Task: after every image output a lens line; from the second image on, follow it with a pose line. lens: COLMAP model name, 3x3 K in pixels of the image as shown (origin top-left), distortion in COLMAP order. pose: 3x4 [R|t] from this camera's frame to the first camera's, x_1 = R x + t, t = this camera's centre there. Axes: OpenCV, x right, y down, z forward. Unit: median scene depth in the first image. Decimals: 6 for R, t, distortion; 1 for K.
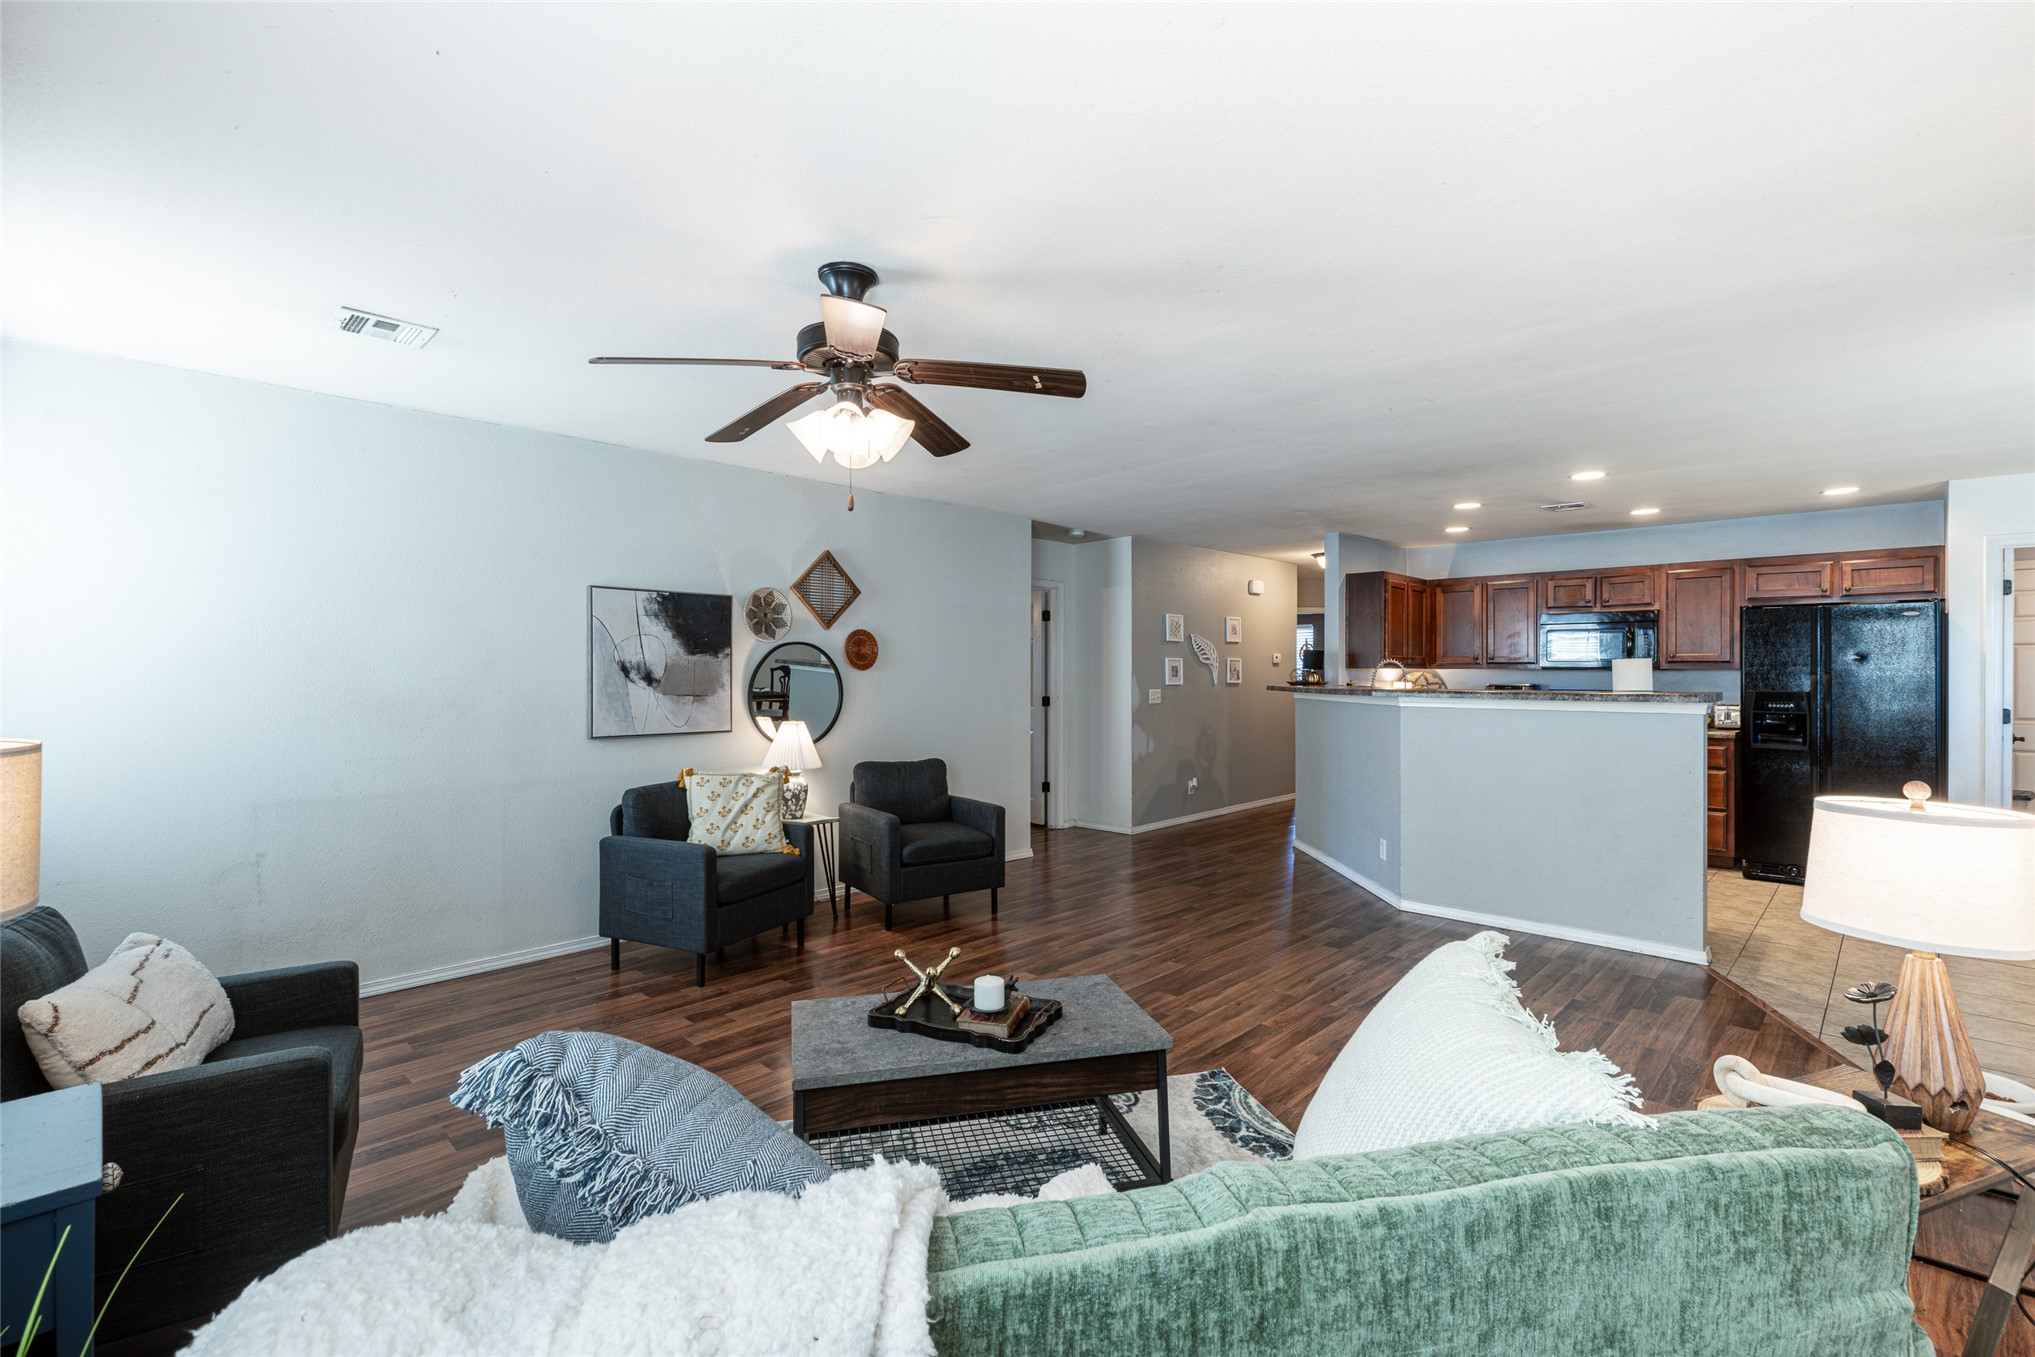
lens RADIAL K [[905.5, 0, 1018.5], [0, 905.5, 671.6], [0, 0, 1]] dist [0.003436, -0.000119]
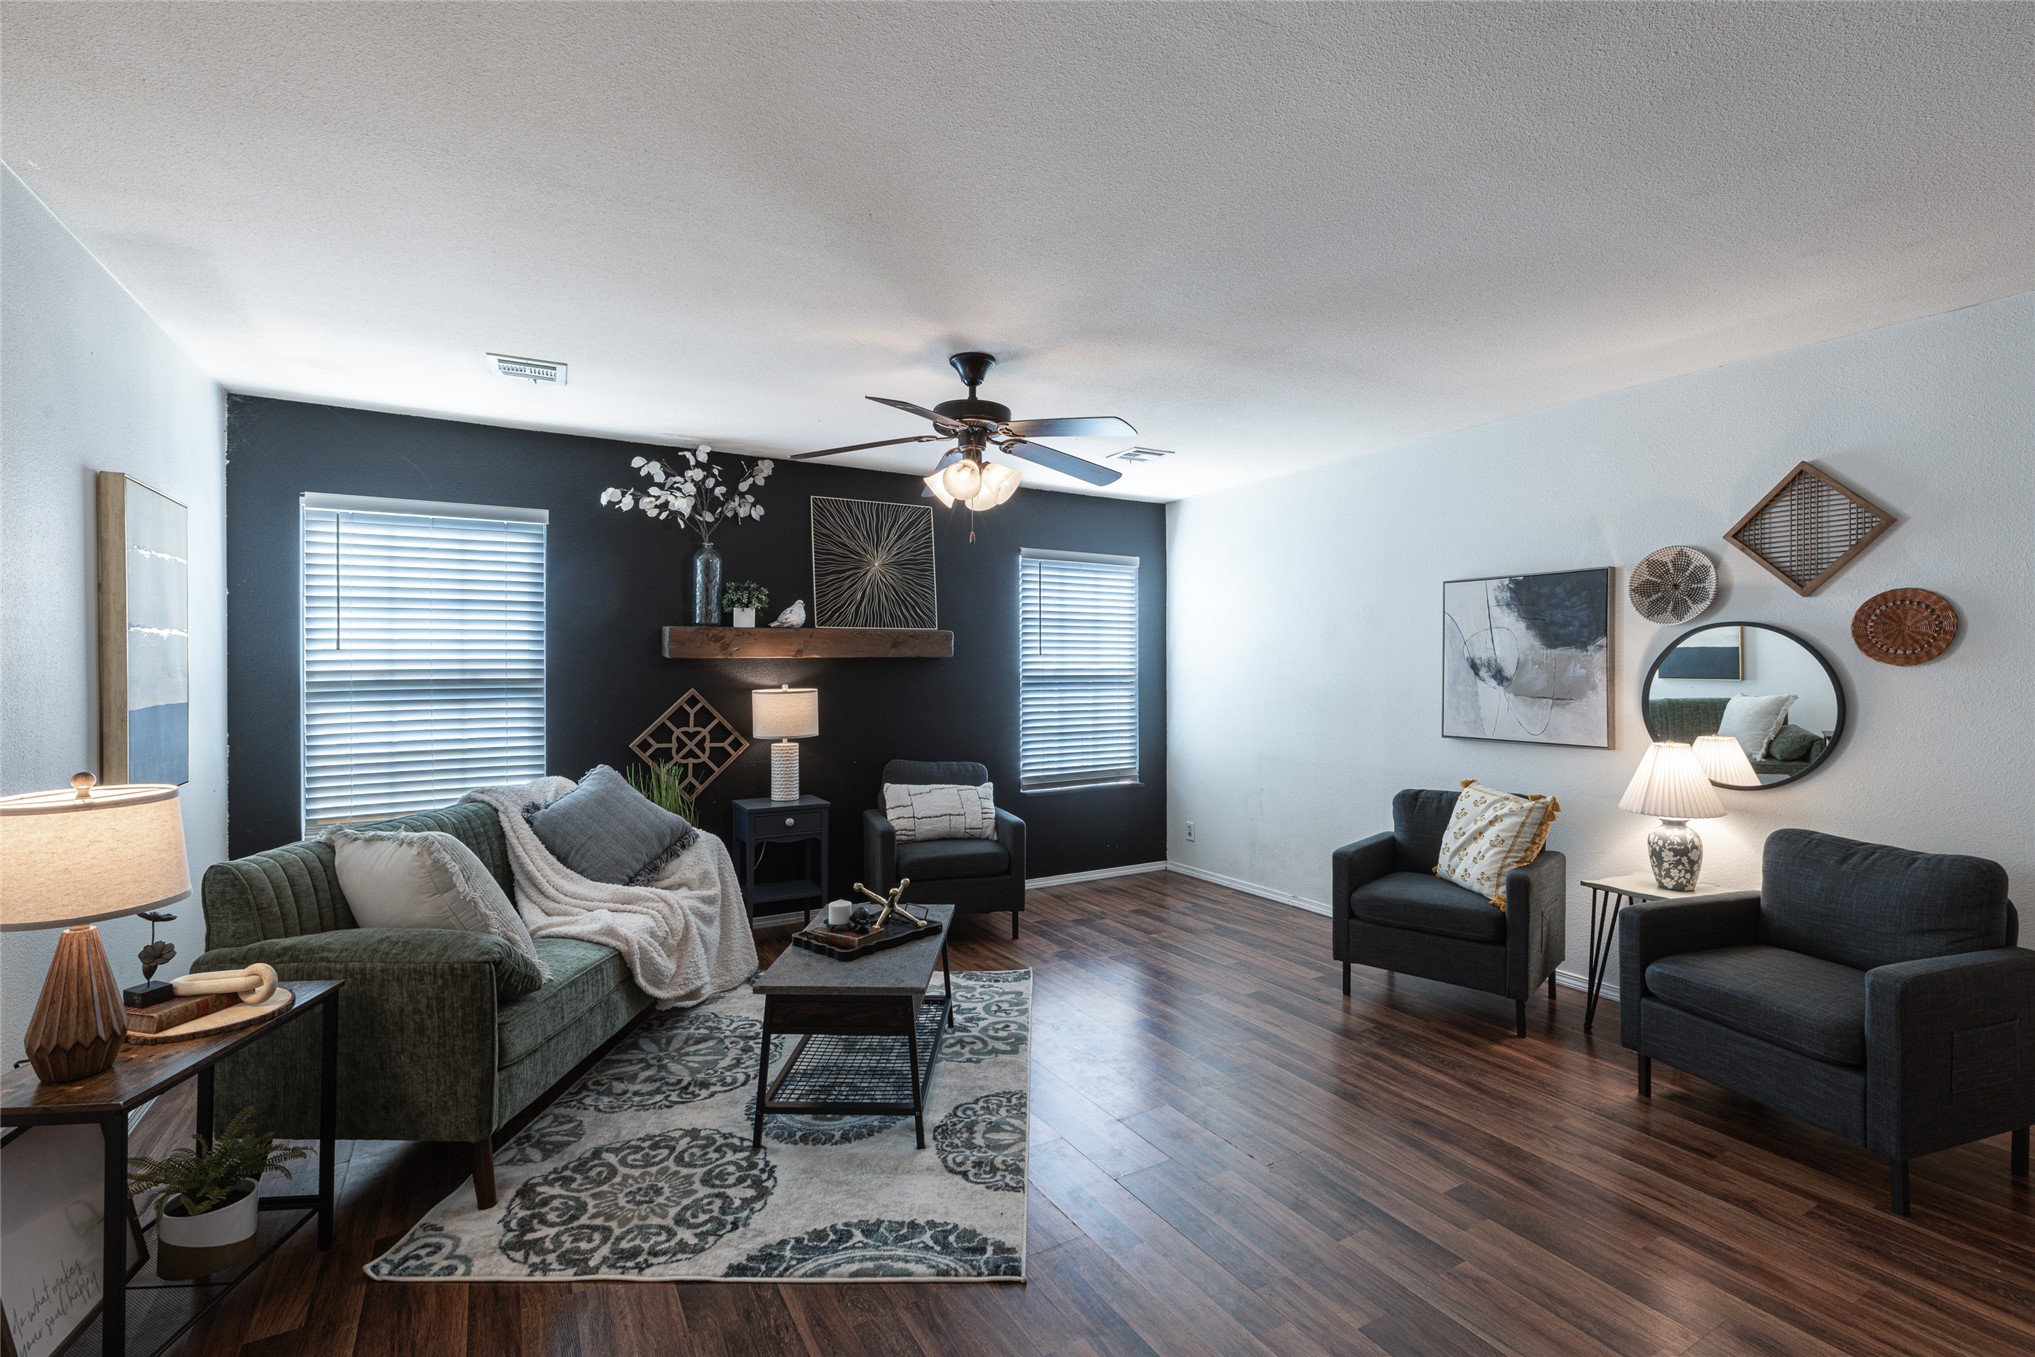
lens RADIAL K [[905.5, 0, 1022.0], [0, 905.5, 672.0], [0, 0, 1]] dist [0.003436, -0.000119]
pose [[-0.265911, 0.002282, -0.963995, 0.493902], [0.000359, 0.999997, 0.002268, 0.000601], [0.963998, 0.000257, -0.265911, 0.676727]]
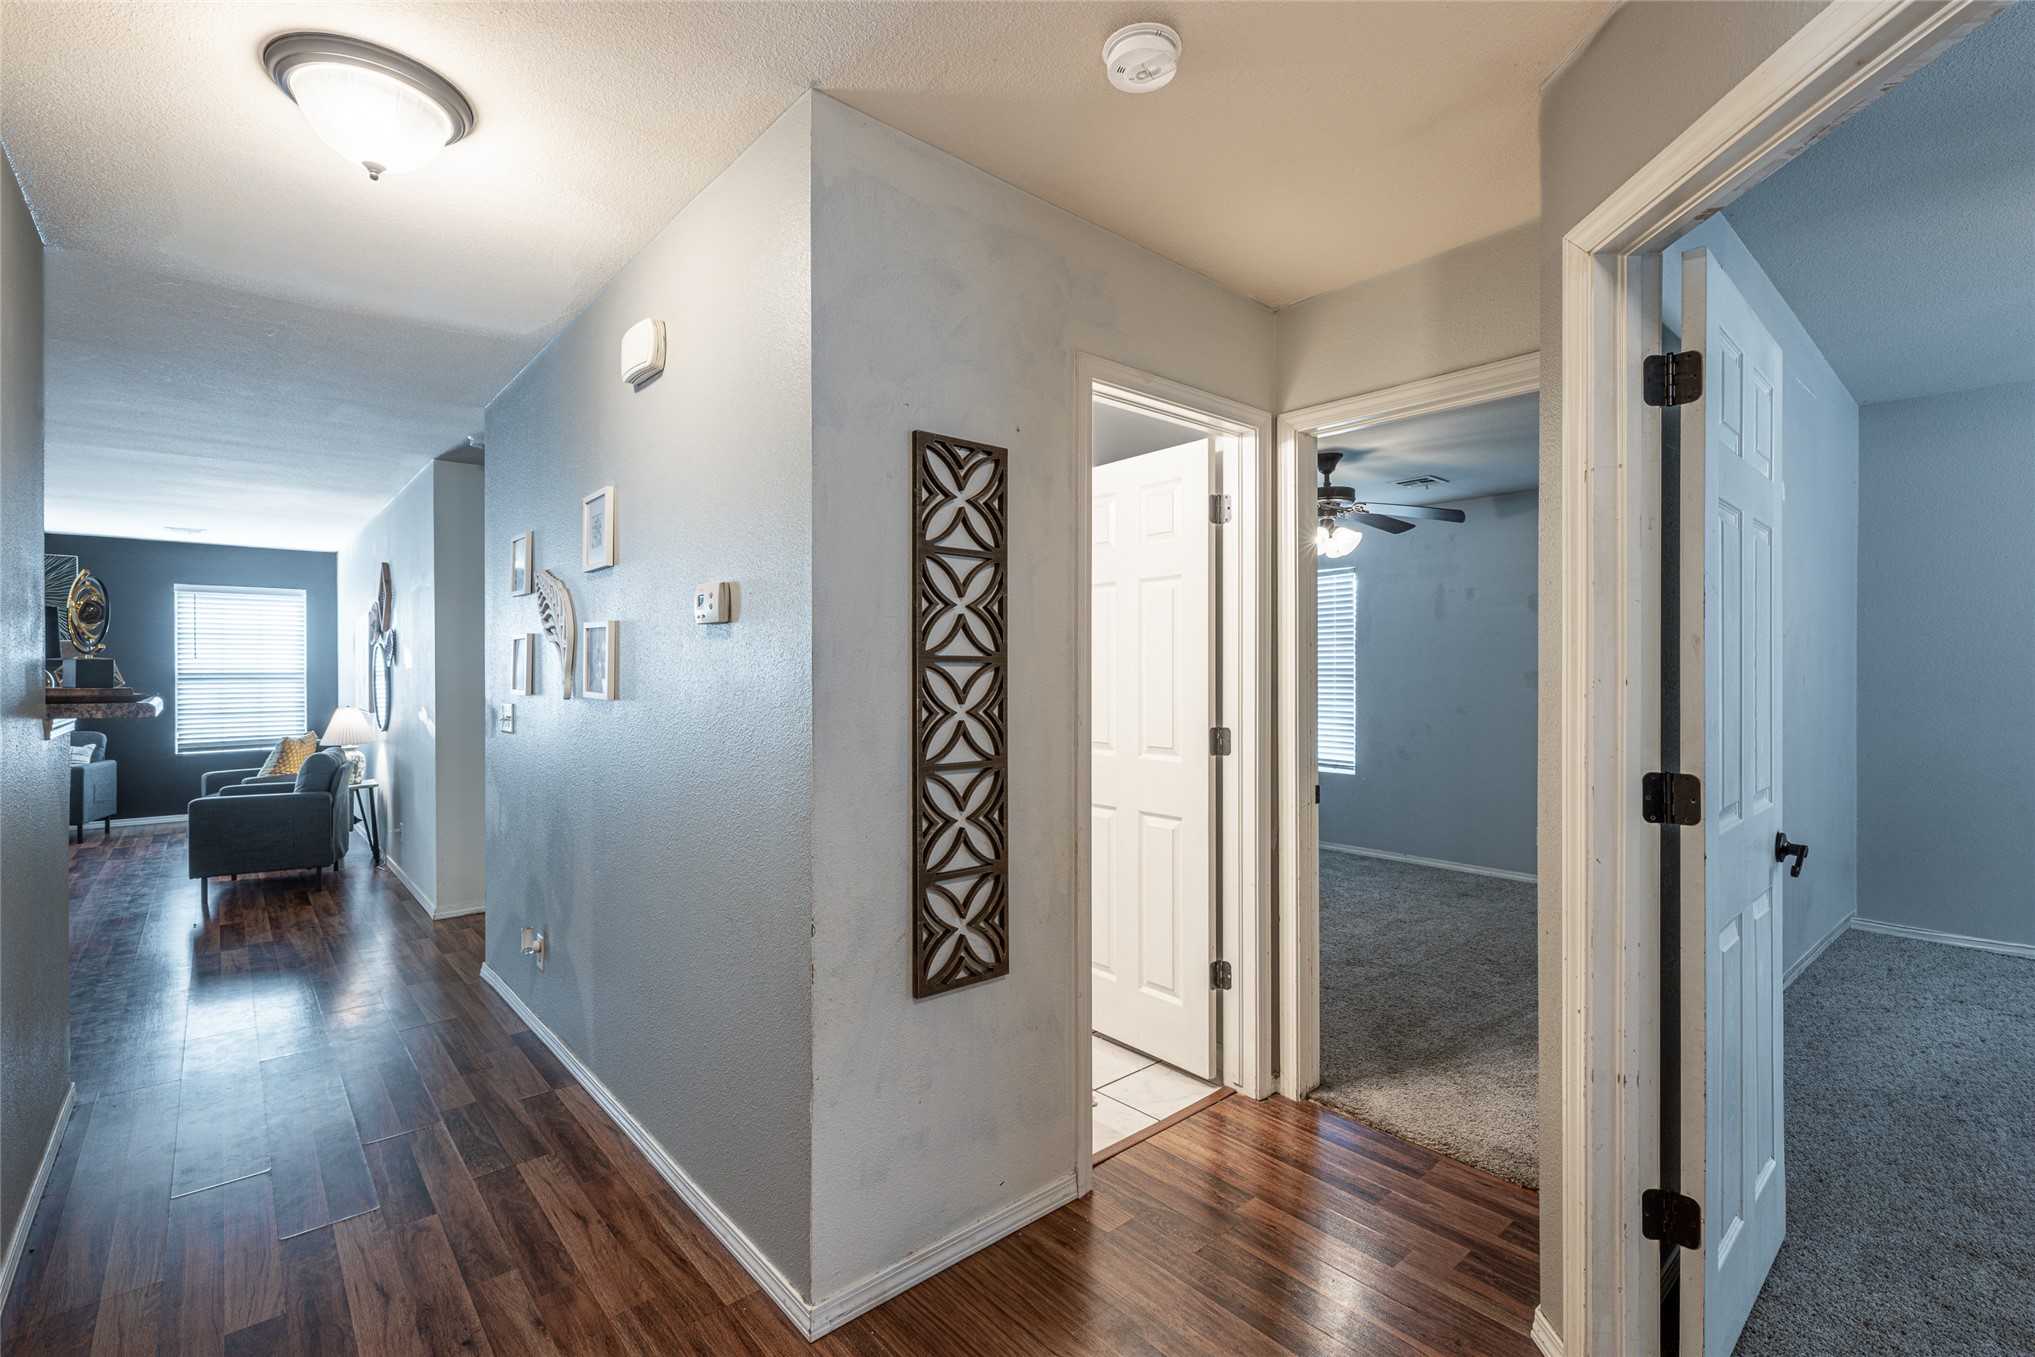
lens RADIAL K [[905.5, 0, 1005.8], [0, 905.5, 671.5], [0, 0, 1]] dist [0.003436, -0.000119]
pose [[-0.084714, 0.001750, -0.996404, 0.876633], [-0.000553, 0.999998, 0.001803, 0.001467], [0.996405, 0.000703, -0.084713, 1.904758]]
